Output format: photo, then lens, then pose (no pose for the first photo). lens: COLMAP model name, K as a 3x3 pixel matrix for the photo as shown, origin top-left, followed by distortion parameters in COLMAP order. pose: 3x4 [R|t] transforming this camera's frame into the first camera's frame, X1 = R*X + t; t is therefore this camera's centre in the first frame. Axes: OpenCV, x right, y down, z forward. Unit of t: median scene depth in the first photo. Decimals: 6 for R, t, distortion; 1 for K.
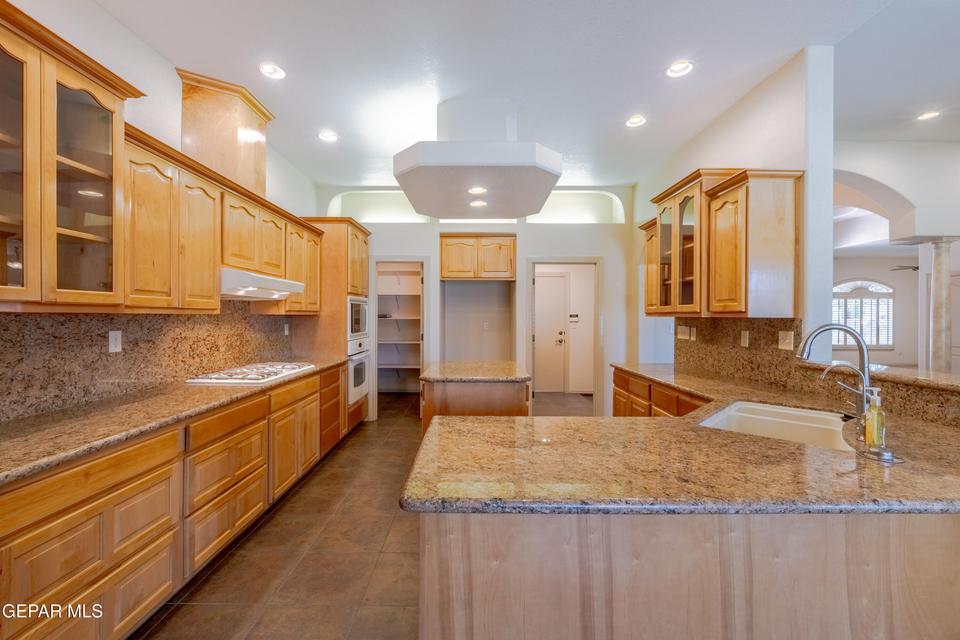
lens RADIAL K [[404.4, 0, 470.3], [0, 404.4, 313.8], [0, 0, 1]] dist [-0.004311, -0.000713]
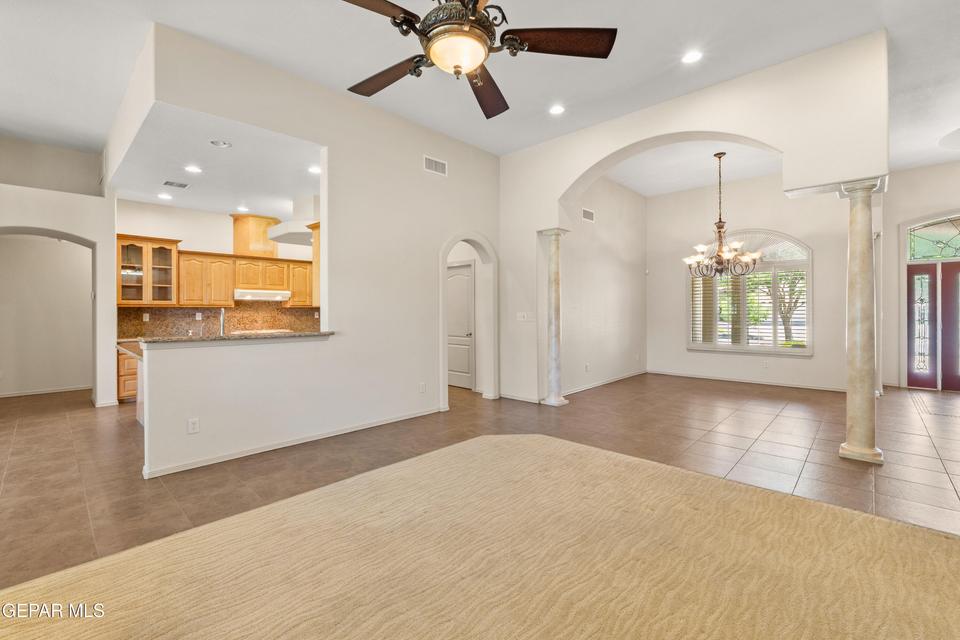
lens RADIAL K [[407.4, 0, 478.1], [0, 407.4, 318.5], [0, 0, 1]] dist [-0.003025, -0.000301]
pose [[0.725086, 0.009171, -0.688598, 2.317966], [0.008321, 0.999722, 0.022075, 0.028391], [0.688608, -0.021736, 0.724808, 0.178712]]
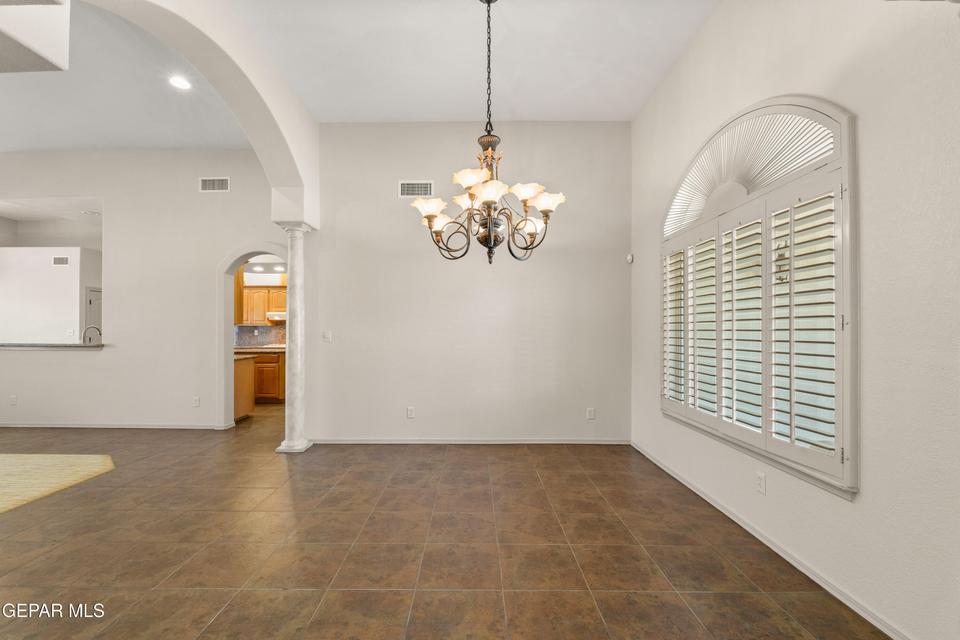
lens RADIAL K [[405.8, 0, 464.8], [0, 405.8, 330.6], [0, 0, 1]] dist [0.000113, -0.000035]
pose [[-0.015738, -0.001960, -0.999874, 2.759805], [0.004246, 0.999989, -0.002027, 0.054524], [0.999867, -0.004277, -0.015730, 2.689469]]
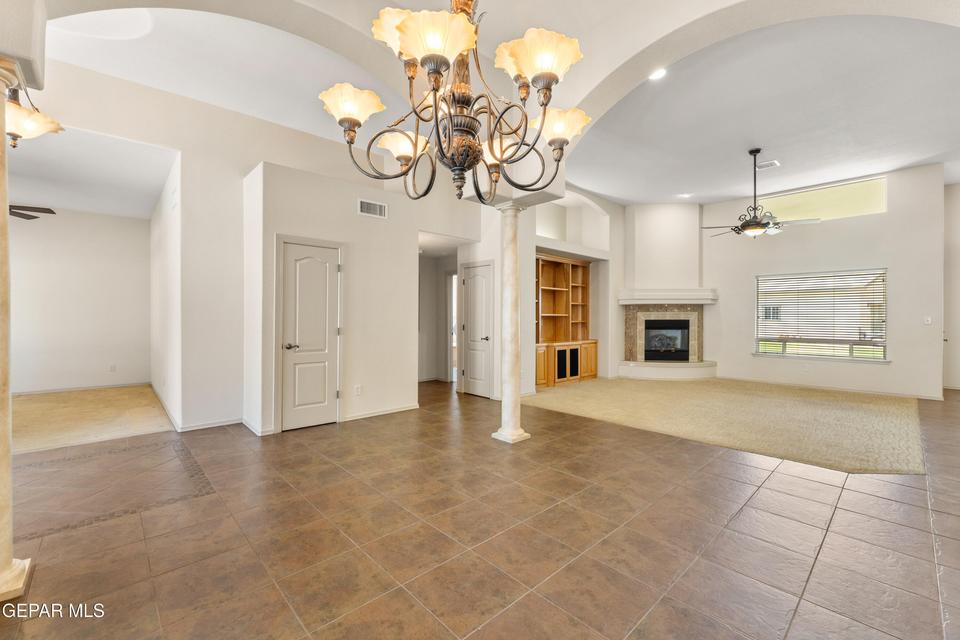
lens RADIAL K [[402.2, 0, 477.8], [0, 402.2, 317.2], [0, 0, 1]] dist [0.008474, -0.000014]
pose [[-0.689691, -0.006487, 0.724075, 1.291775], [-0.008276, 0.999965, 0.001076, 0.056250], [-0.724057, -0.005250, -0.689721, 3.127980]]
